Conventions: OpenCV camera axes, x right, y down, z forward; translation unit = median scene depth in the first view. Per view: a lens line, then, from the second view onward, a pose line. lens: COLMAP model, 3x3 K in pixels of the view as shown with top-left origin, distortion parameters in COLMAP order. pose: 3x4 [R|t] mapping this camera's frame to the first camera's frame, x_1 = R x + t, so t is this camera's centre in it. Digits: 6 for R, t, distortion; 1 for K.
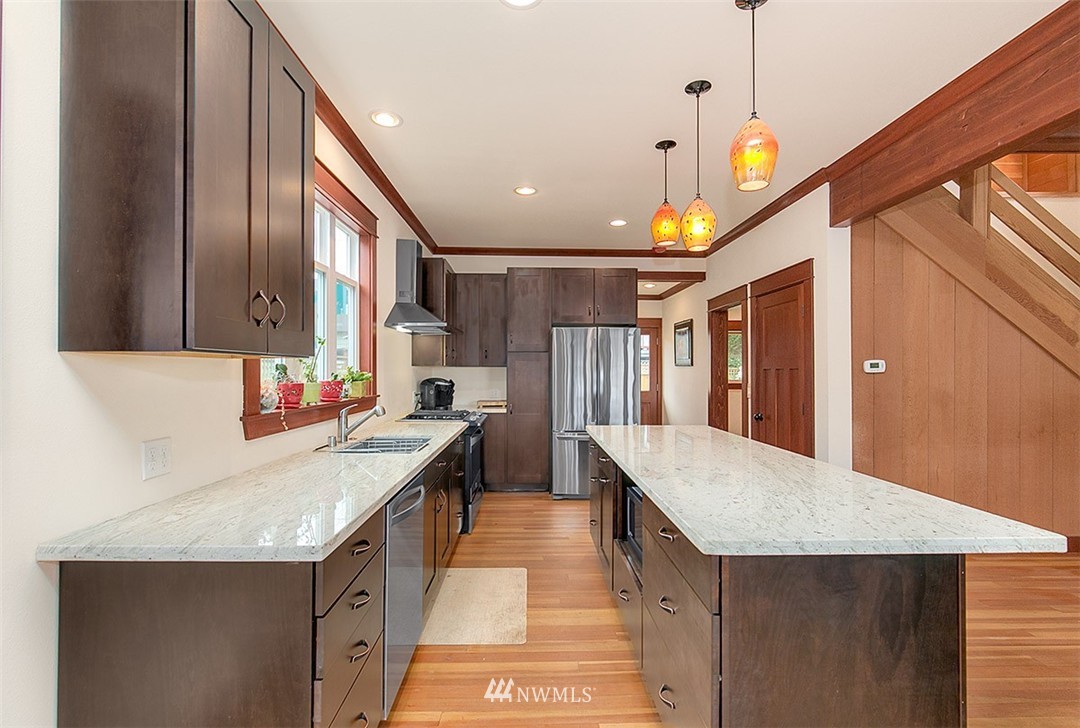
lens RADIAL K [[490.5, 0, 541.6], [0, 490.5, 367.4], [0, 0, 1]] dist [-0.000256, -0.000292]
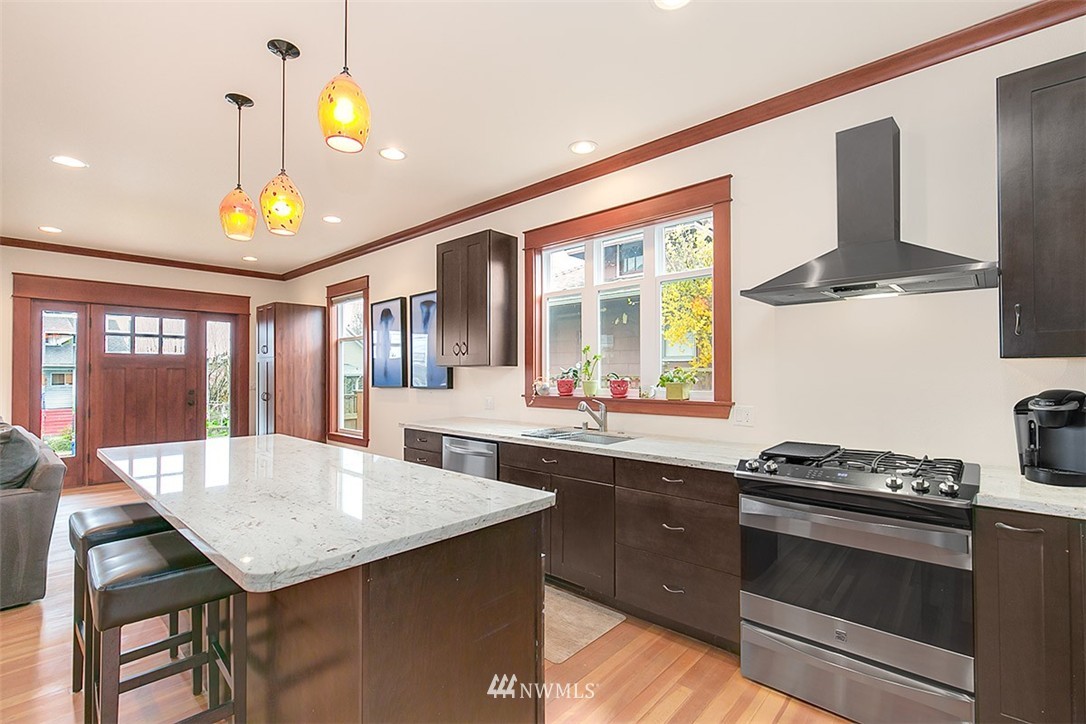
lens RADIAL K [[489.2, 0, 546.0], [0, 489.2, 364.3], [0, 0, 1]] dist [0.001395, -0.000662]
pose [[-0.691258, -0.009190, -0.722549, 0.324026], [0.007745, 0.999767, -0.020125, 0.006607], [0.722566, -0.019507, -0.691026, 1.010971]]
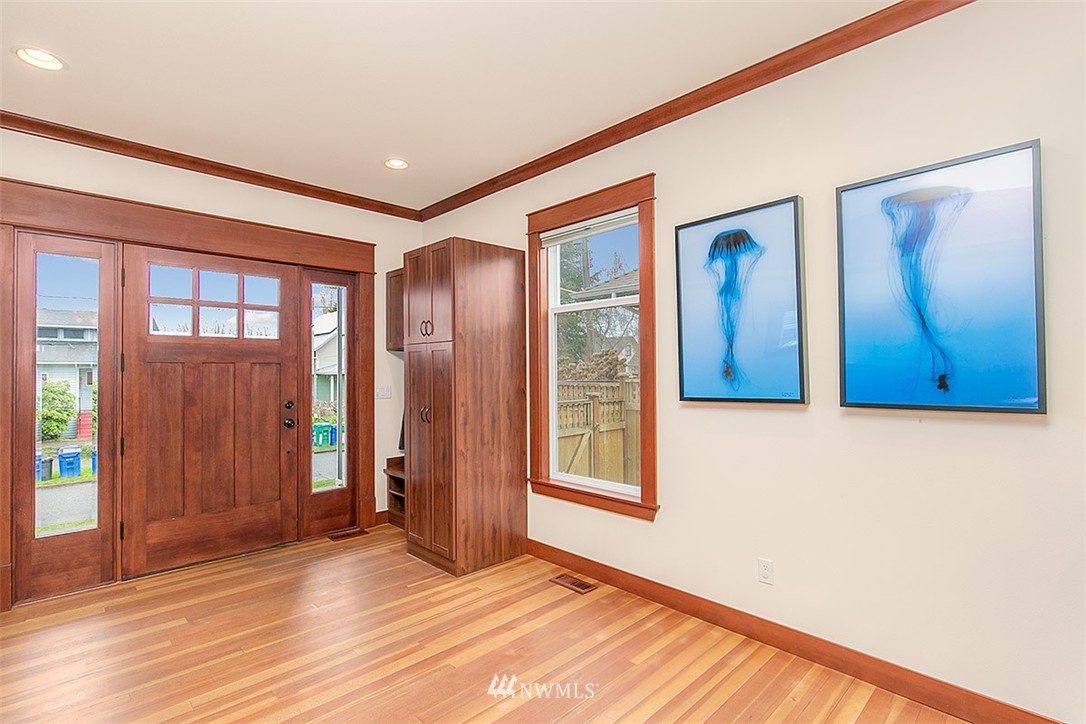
lens RADIAL K [[512.7, 0, 547.6], [0, 512.7, 365.9], [0, 0, 1]] dist [-0.004576, -0.000263]
pose [[-0.734122, -0.003365, -0.679010, 0.275204], [0.007688, 0.999882, -0.013267, 0.001328], [0.678974, -0.014960, -0.734010, 0.235554]]
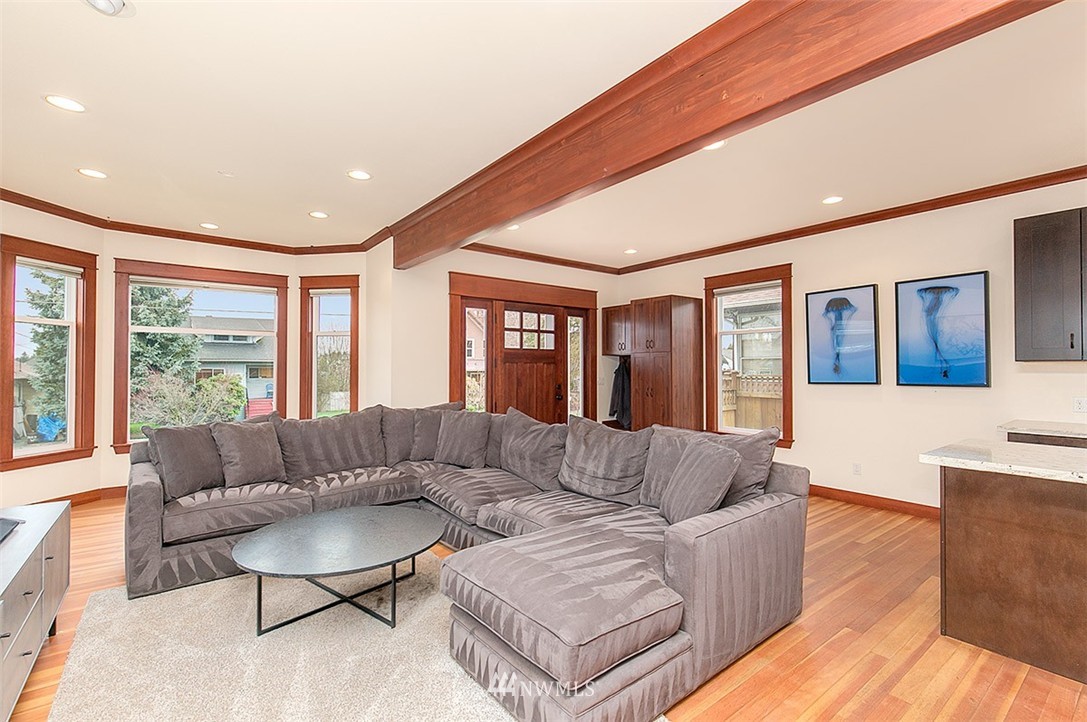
lens RADIAL K [[486.7, 0, 546.0], [0, 486.7, 363.3], [0, 0, 1]] dist [-0.000891, 0.000334]
pose [[-0.808691, -0.007189, -0.588189, 0.859920], [0.002332, 0.999878, -0.015427, 0.004427], [0.588228, -0.013847, -0.808576, 0.434384]]
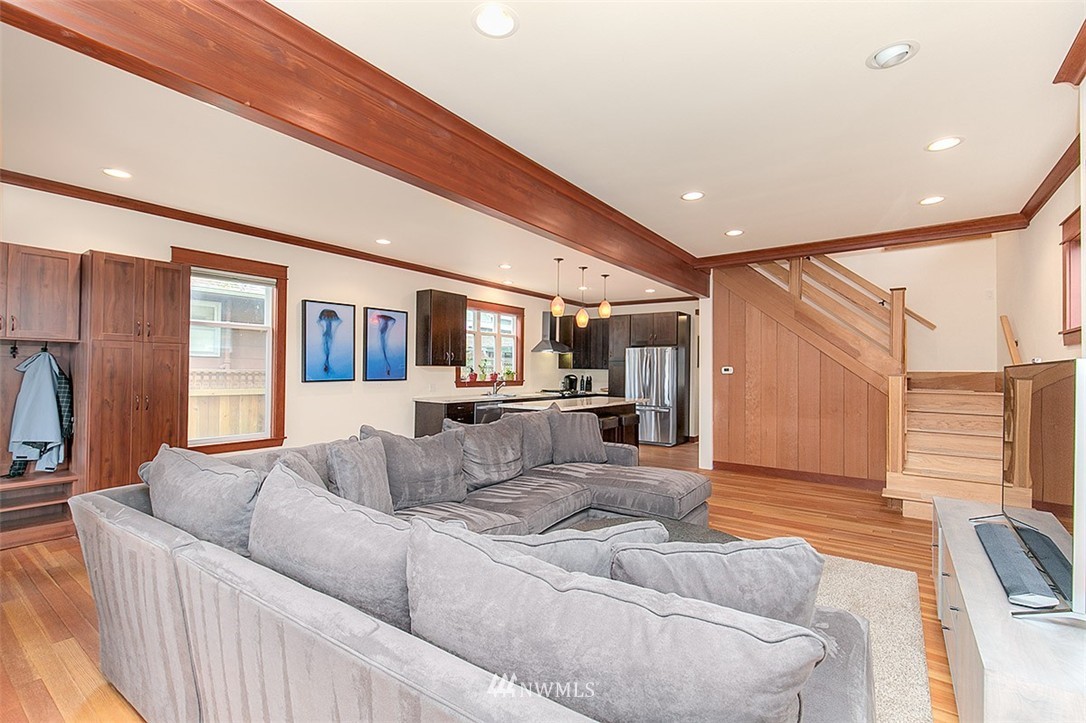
lens RADIAL K [[489.2, 0, 546.0], [0, 489.2, 363.8], [0, 0, 1]] dist [0.001395, -0.000662]
pose [[0.796163, -0.000329, -0.605082, 0.942703], [-0.007314, 0.999922, -0.010168, -0.002558], [0.605038, 0.012521, 0.796098, -0.673902]]
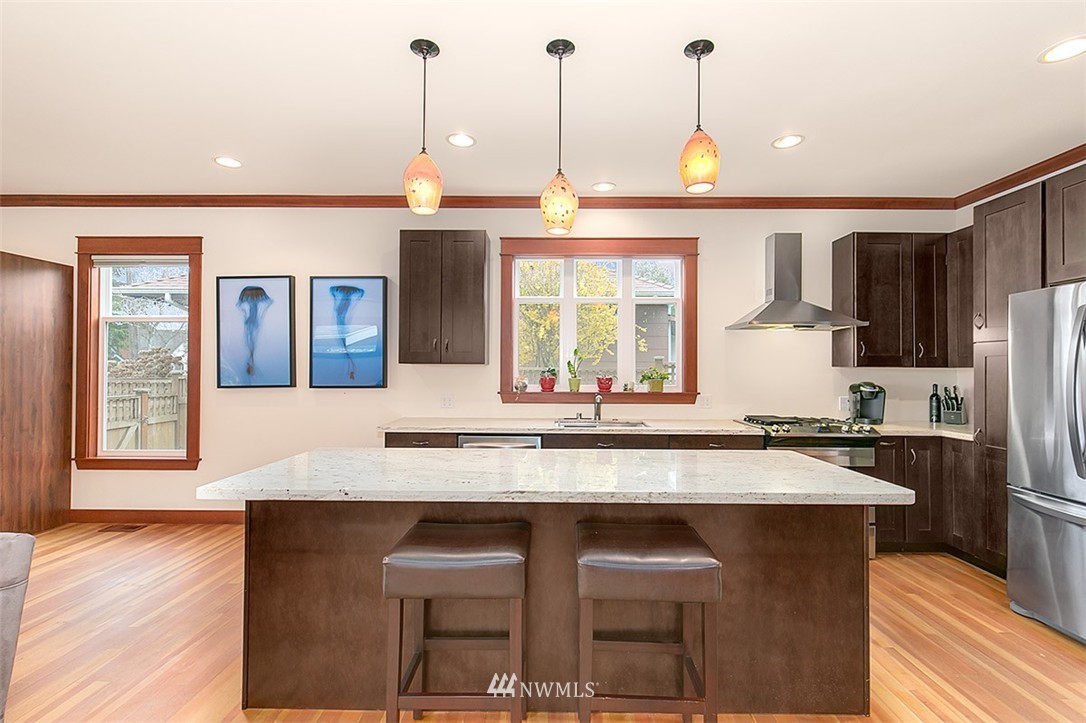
lens RADIAL K [[489.2, 0, 546.0], [0, 489.2, 363.8], [0, 0, 1]] dist [0.001395, -0.000662]
pose [[-0.036693, -0.013564, -0.999235, 0.619879], [0.000199, 0.999908, -0.013580, 0.002982], [0.999327, -0.000697, -0.036687, 0.526268]]
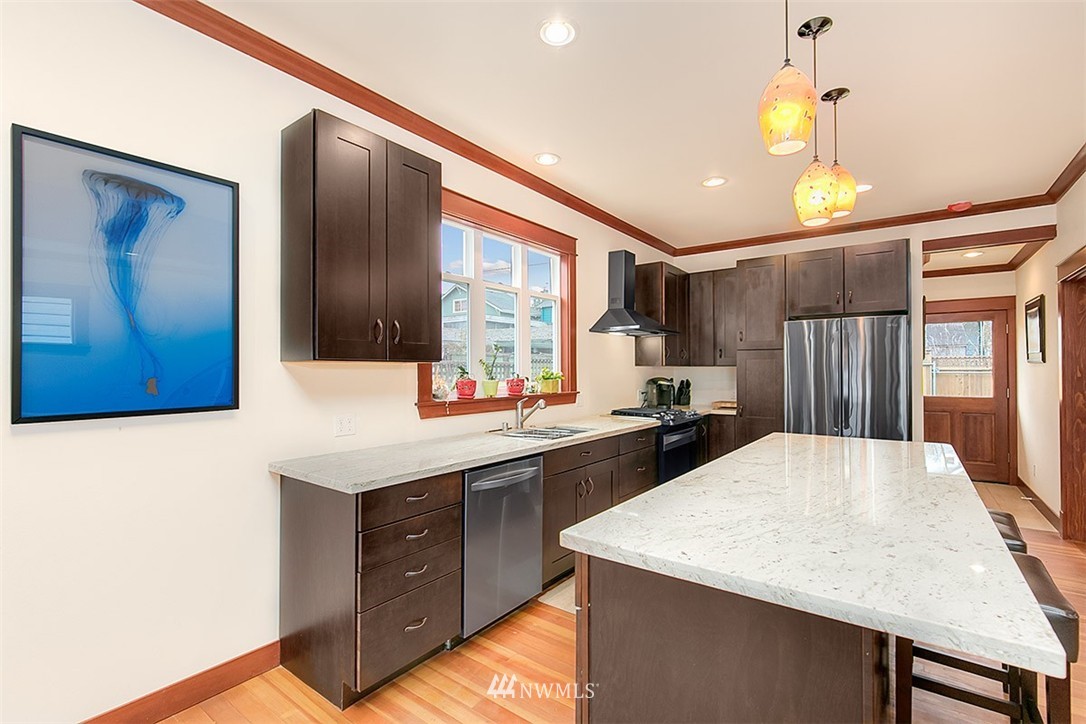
lens RADIAL K [[489.2, 0, 546.0], [0, 489.2, 364.3], [0, 0, 1]] dist [0.001395, -0.000662]
pose [[0.785881, -0.009799, -0.618300, 0.243274], [0.006697, 0.999951, -0.007336, -0.000549], [0.618342, 0.001624, 0.785908, 0.038344]]
